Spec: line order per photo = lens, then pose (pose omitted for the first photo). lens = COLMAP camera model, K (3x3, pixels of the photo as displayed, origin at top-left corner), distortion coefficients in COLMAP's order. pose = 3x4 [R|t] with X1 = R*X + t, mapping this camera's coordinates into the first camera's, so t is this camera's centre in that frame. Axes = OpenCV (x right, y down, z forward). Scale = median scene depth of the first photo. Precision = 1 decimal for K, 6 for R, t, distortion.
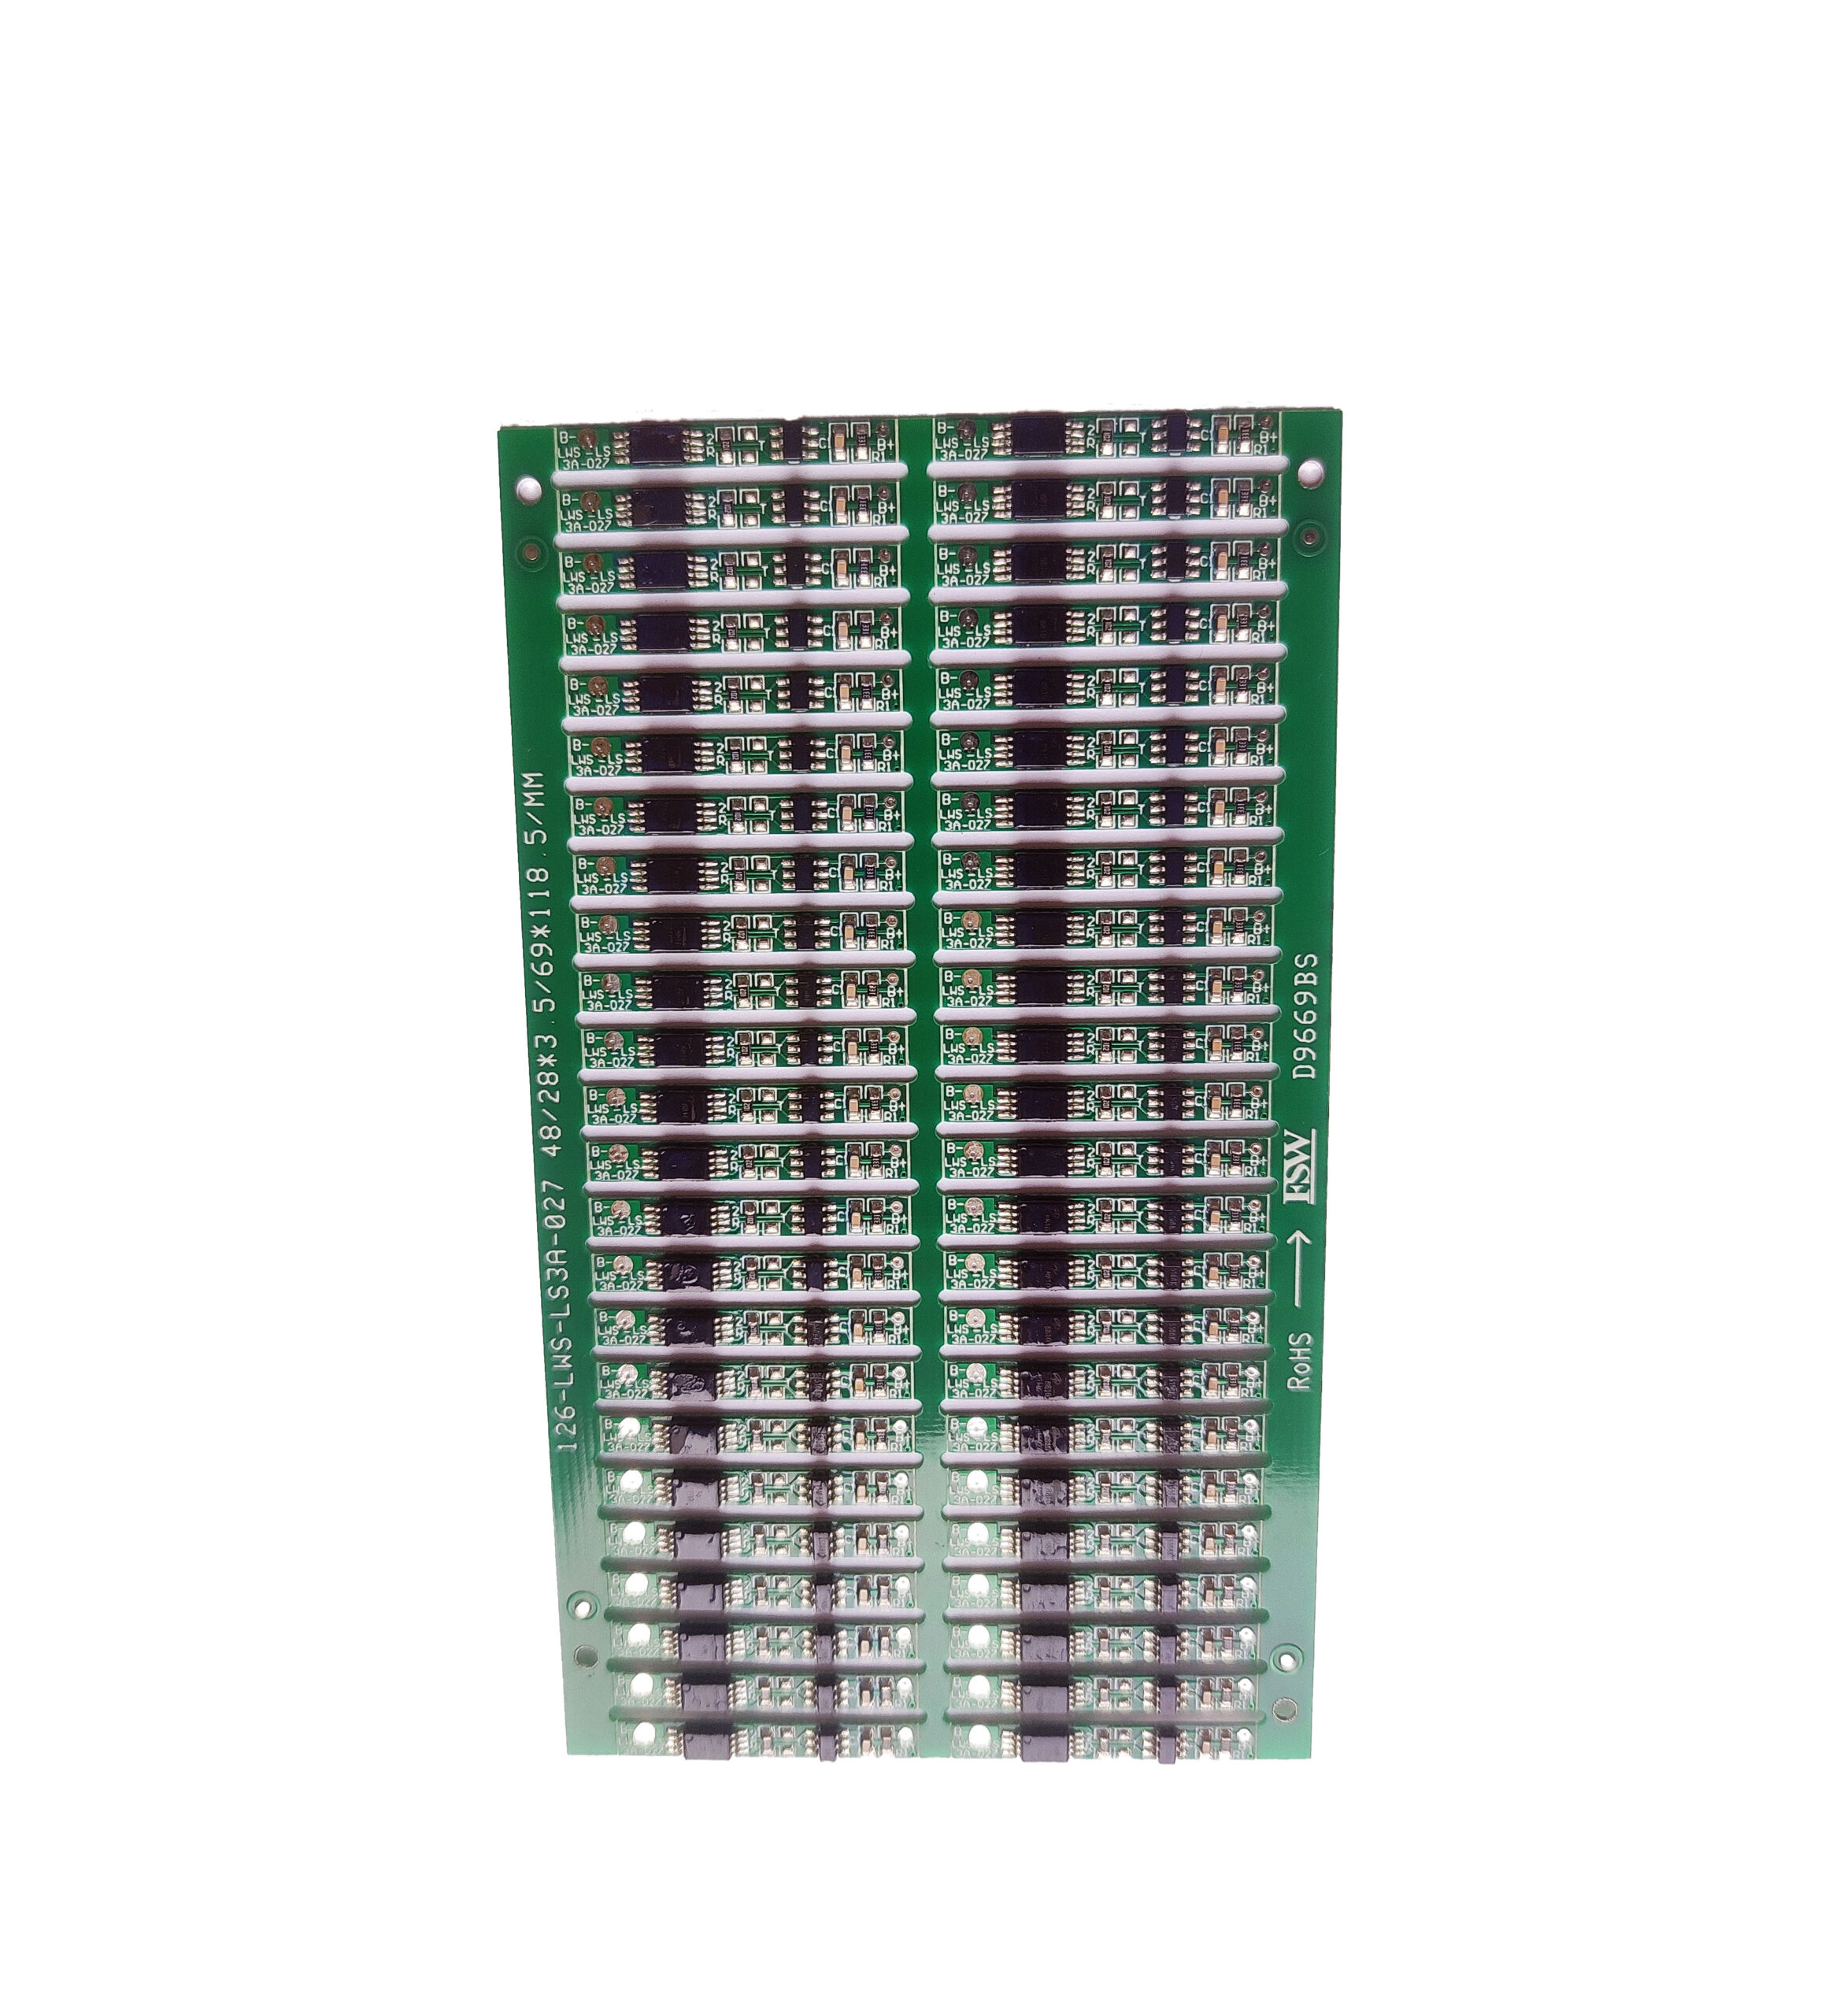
lens RADIAL K [[2276.2, 0, 921.2], [0, 2276.2, 1008.1], [0, 0, 1]] dist [-0.034621, 0.000000]
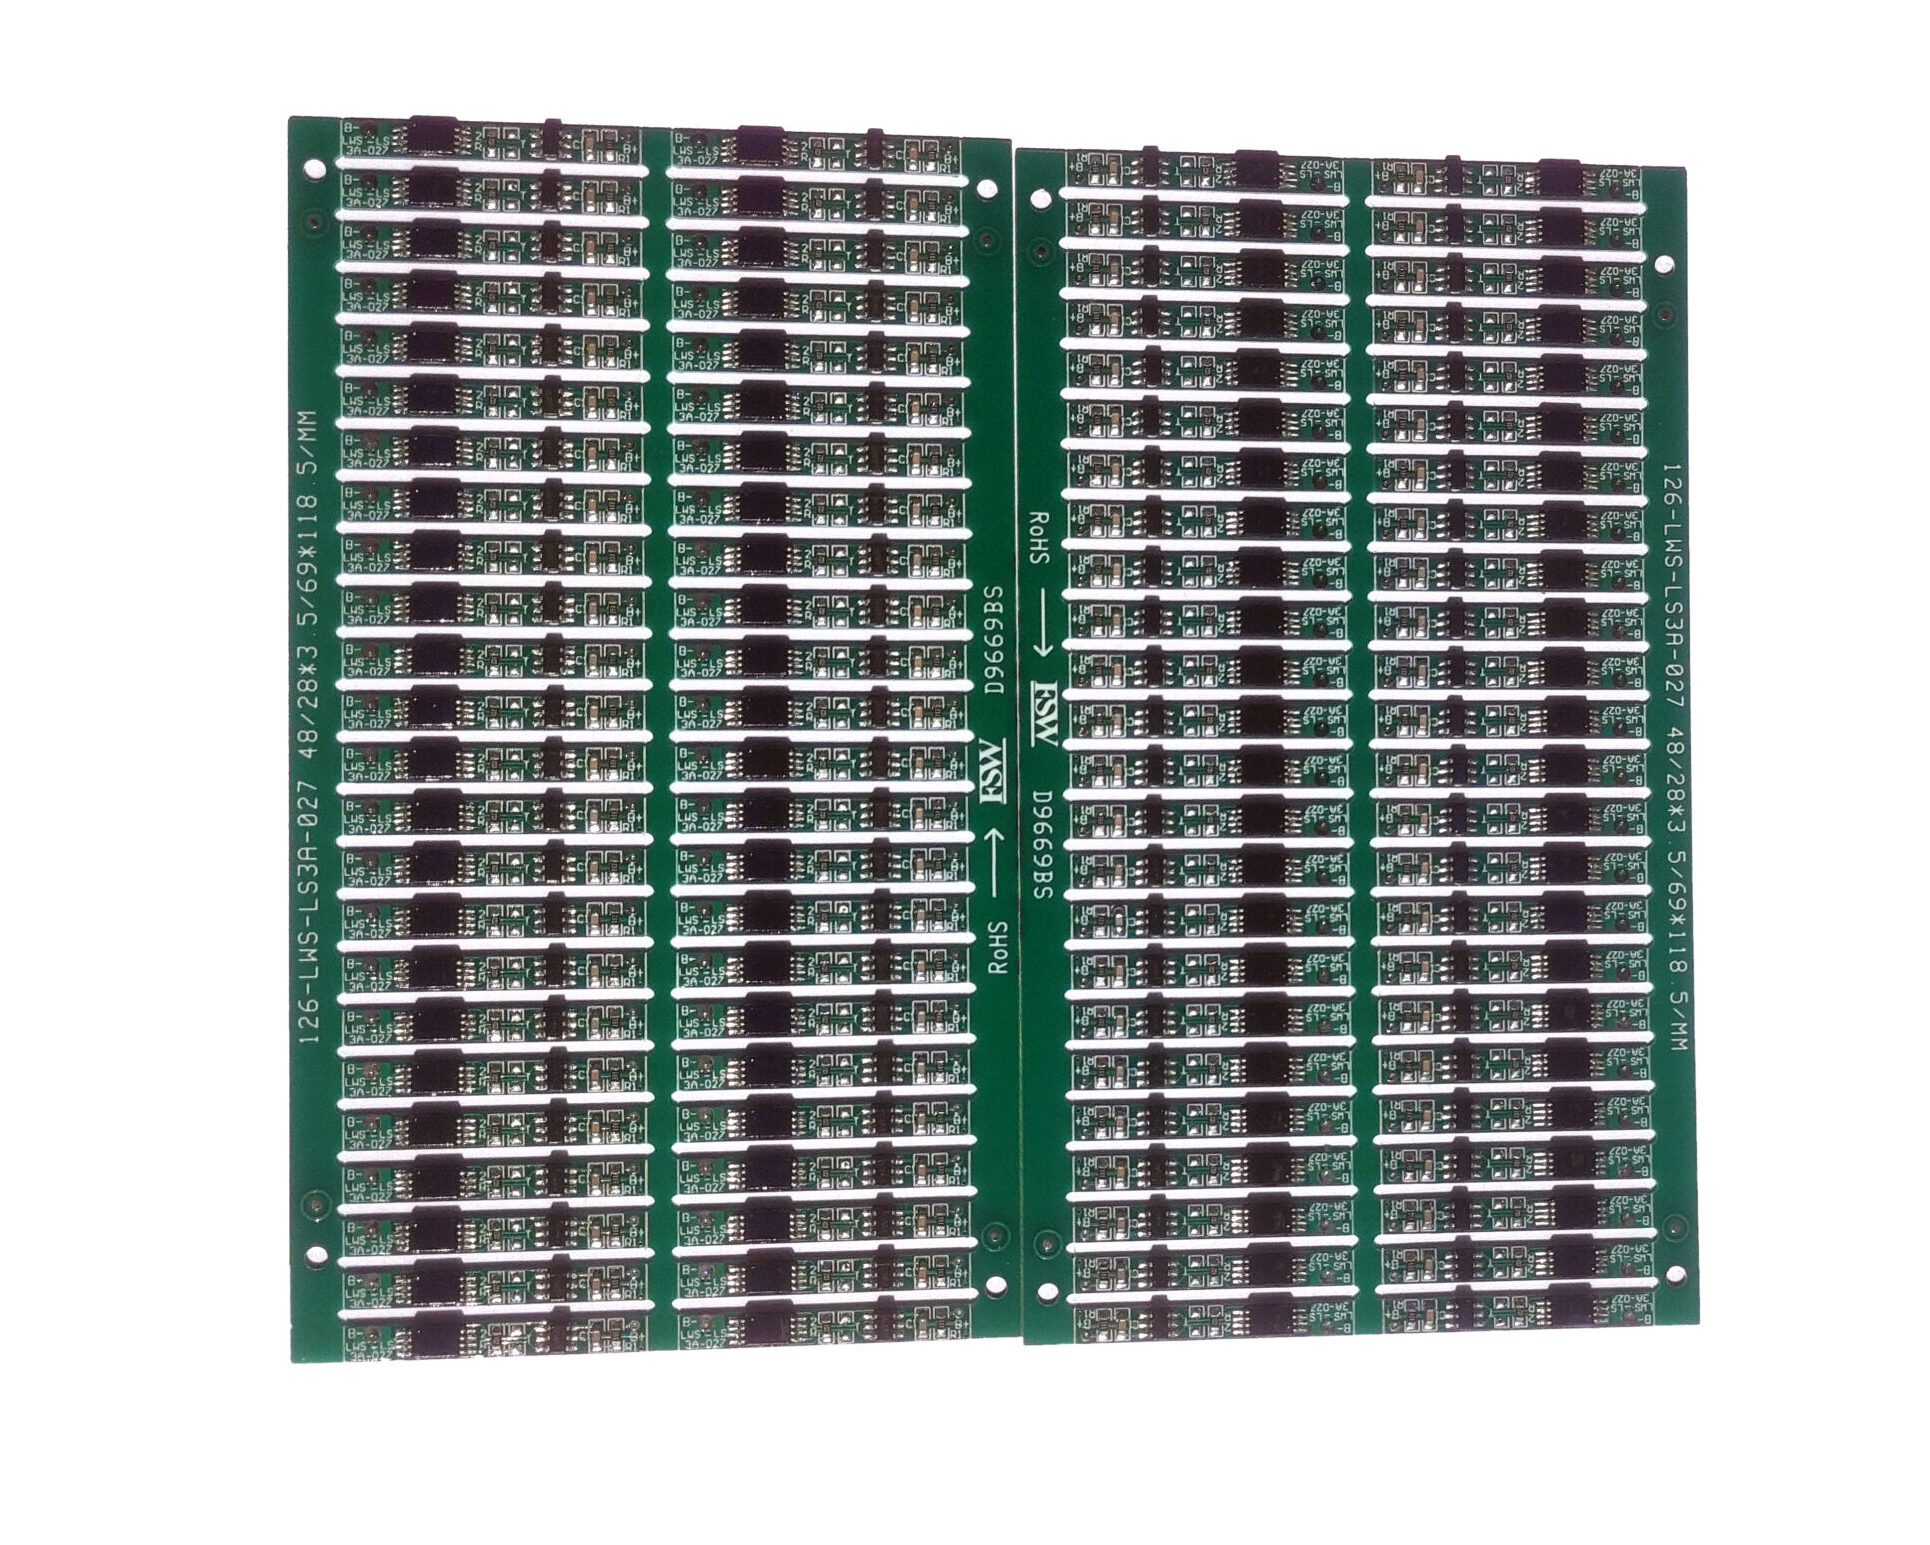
lens RADIAL K [[1959.9, 0, 963.0], [0, 1959.9, 772.6], [0, 0, 1]] dist [0.009351, 0.000000]
pose [[0.988554, 0.009372, 0.150574, 0.004489], [0.024586, 0.974718, -0.222083, 0.286819], [-0.148849, 0.223243, 0.963331, 0.060517]]
